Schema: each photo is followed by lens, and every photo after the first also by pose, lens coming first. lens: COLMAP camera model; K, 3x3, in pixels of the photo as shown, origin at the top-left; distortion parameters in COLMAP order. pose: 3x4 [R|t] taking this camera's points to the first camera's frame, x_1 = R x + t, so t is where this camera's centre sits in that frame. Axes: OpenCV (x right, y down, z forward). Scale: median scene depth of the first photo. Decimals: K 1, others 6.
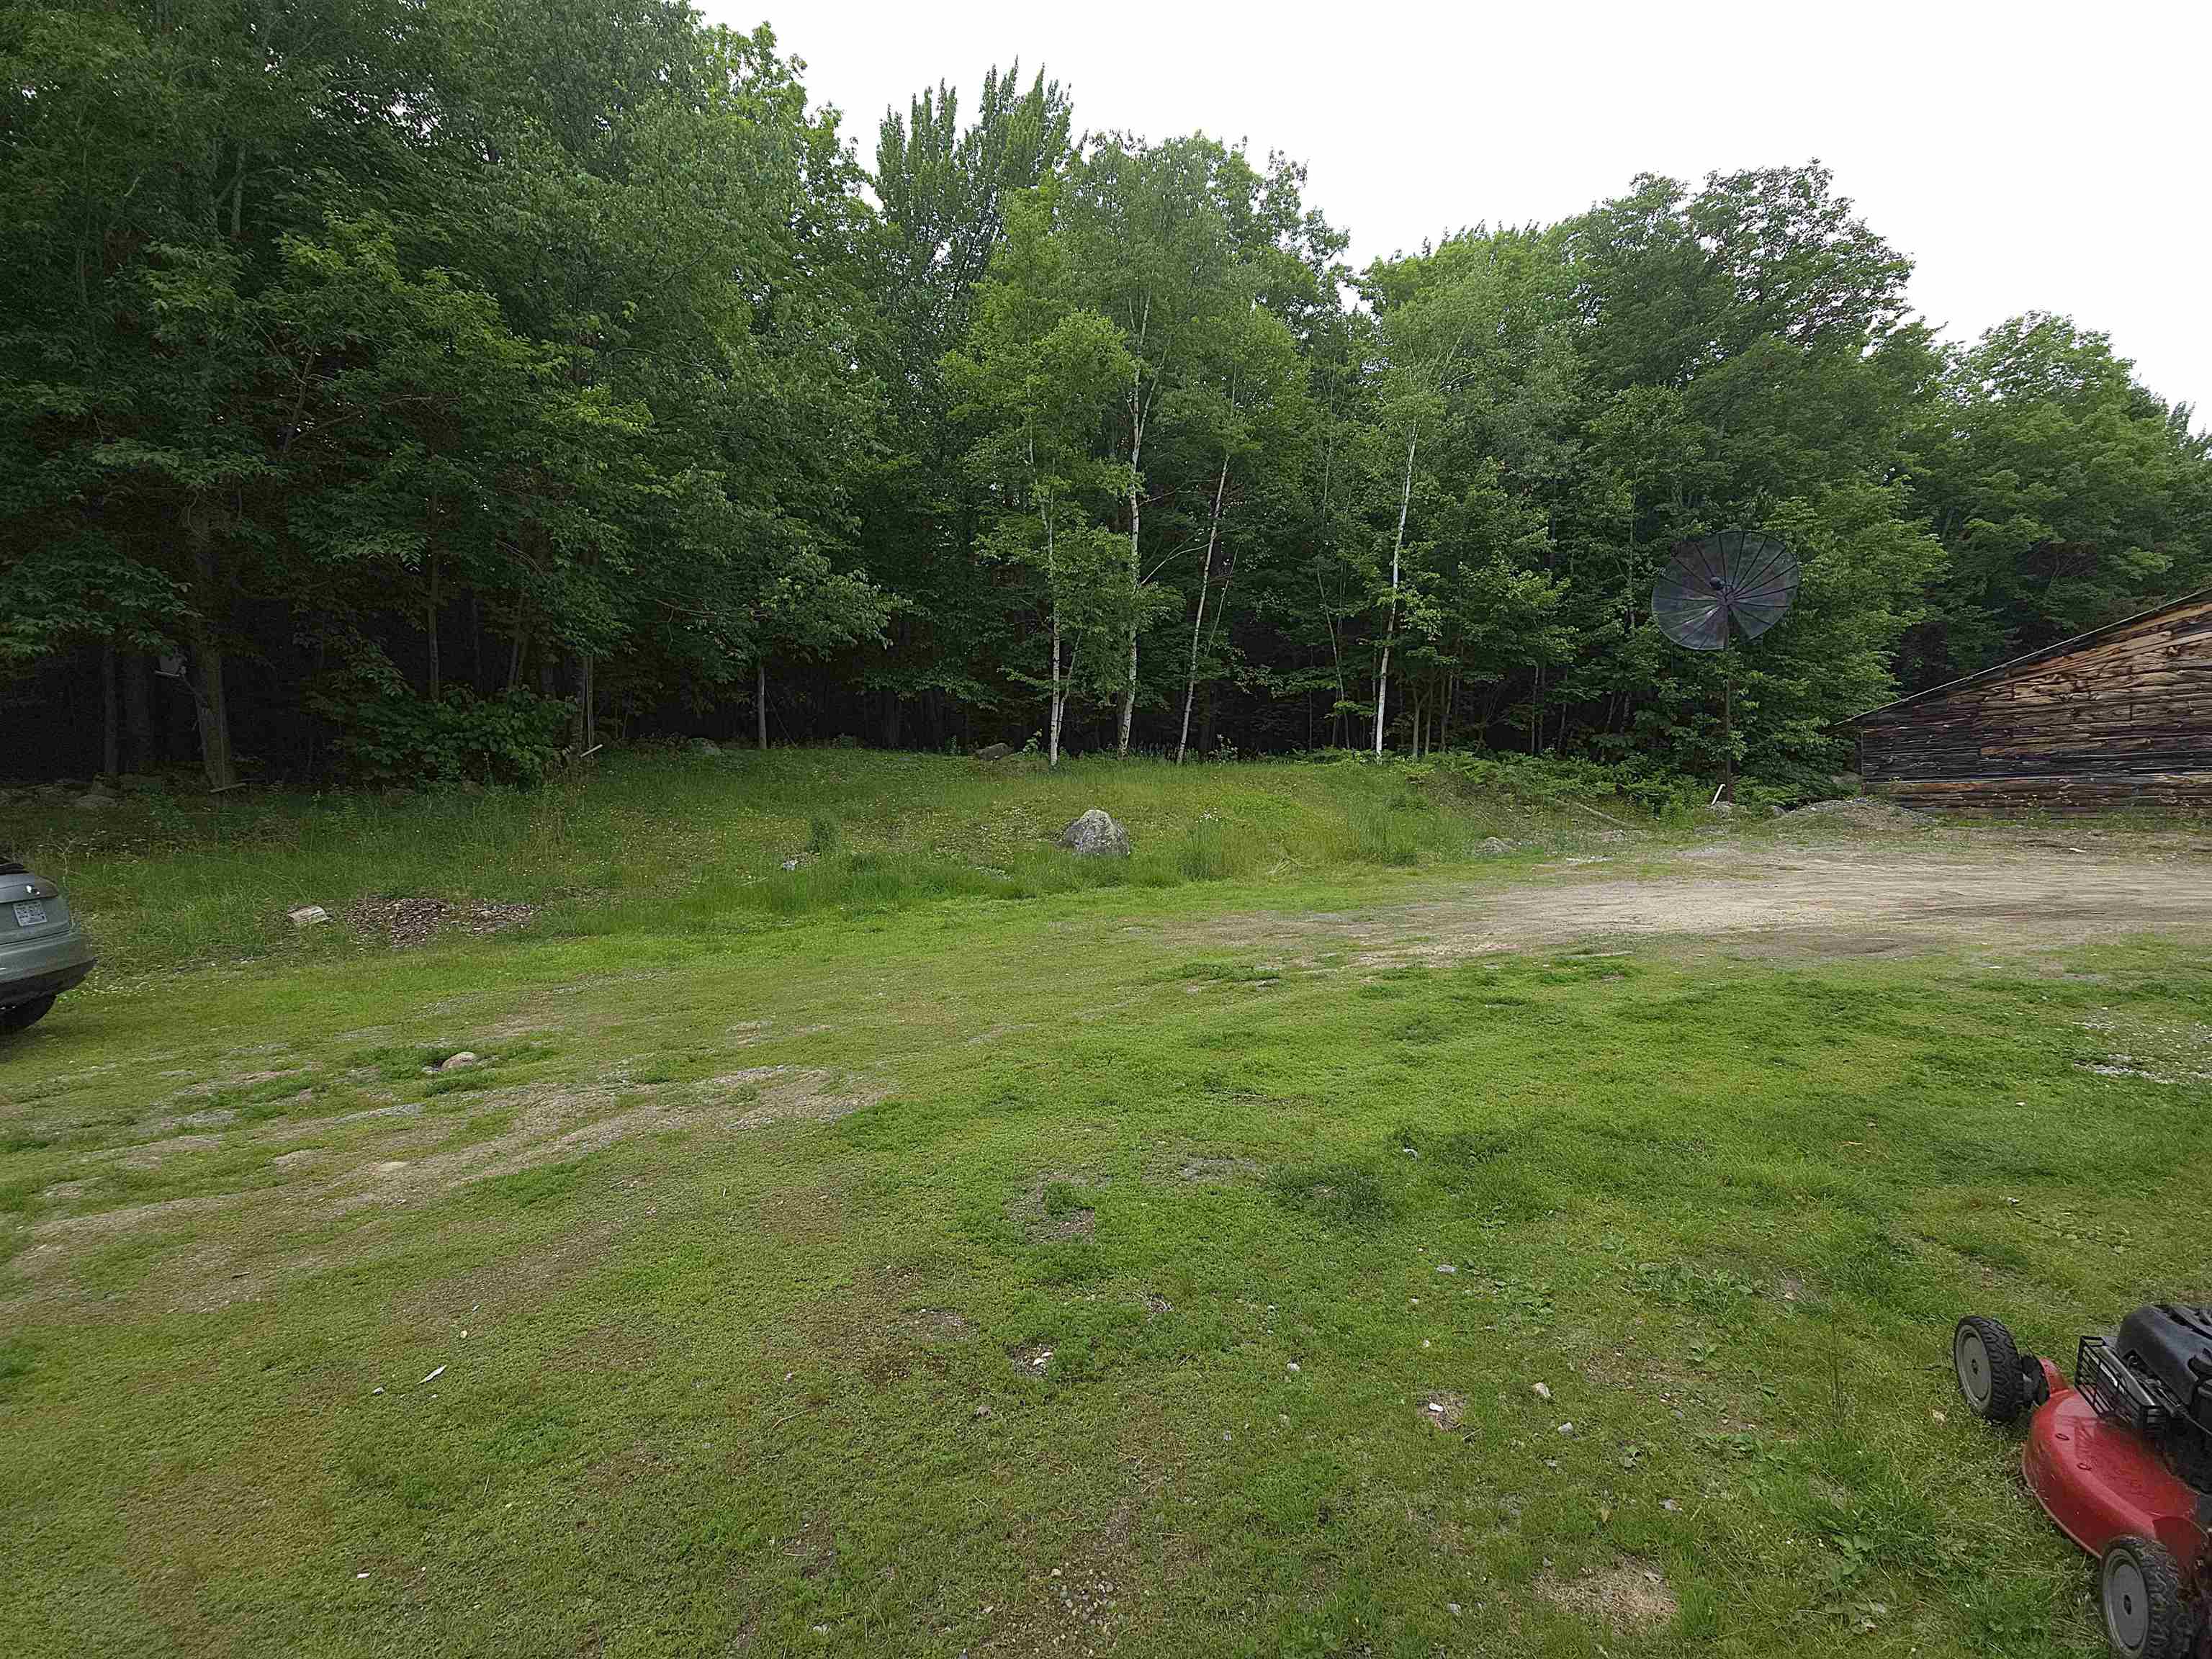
lens RADIAL K [[902.8, 0, 1097.9], [0, 902.8, 828.9], [0, 0, 1]] dist [0.002015, -0.002065]
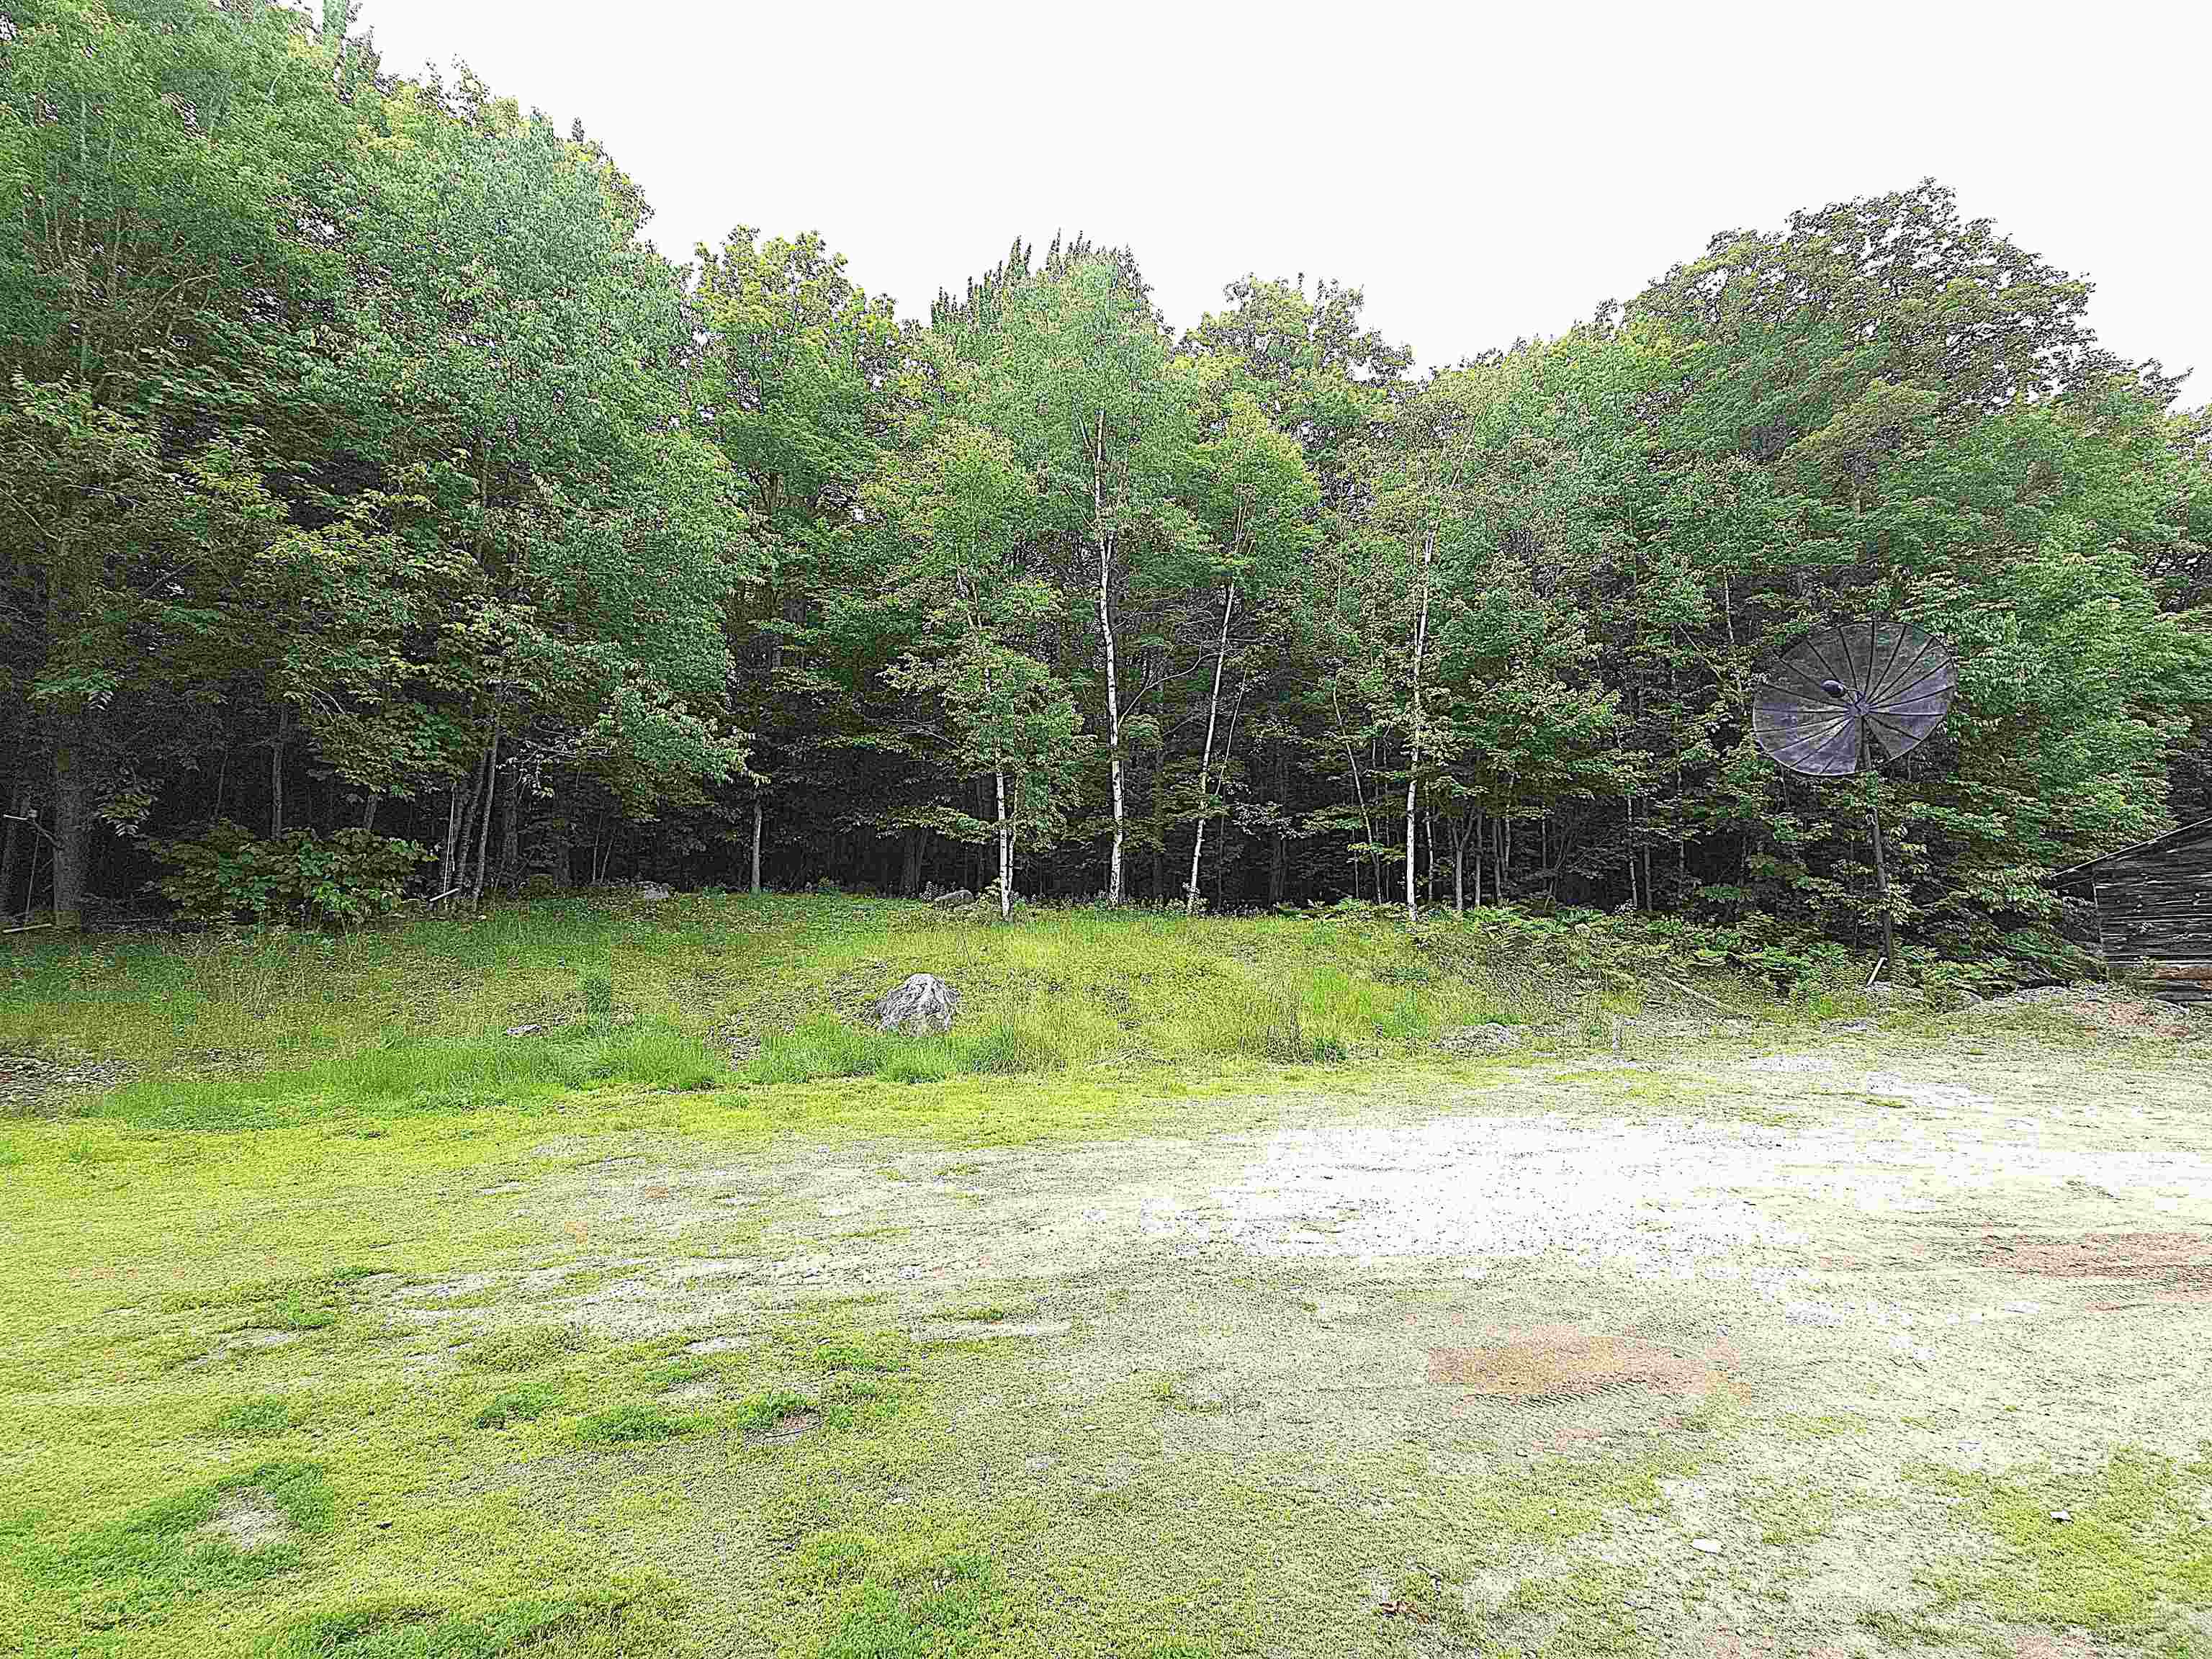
lens RADIAL K [[902.8, 0, 1110.2], [0, 902.8, 824.9], [0, 0, 1]] dist [0.002015, -0.002065]
pose [[0.976057, -0.004364, -0.217473, 0.245038], [-0.030631, 0.987078, -0.157285, -0.021418], [0.215349, 0.160180, 0.963310, 0.152193]]
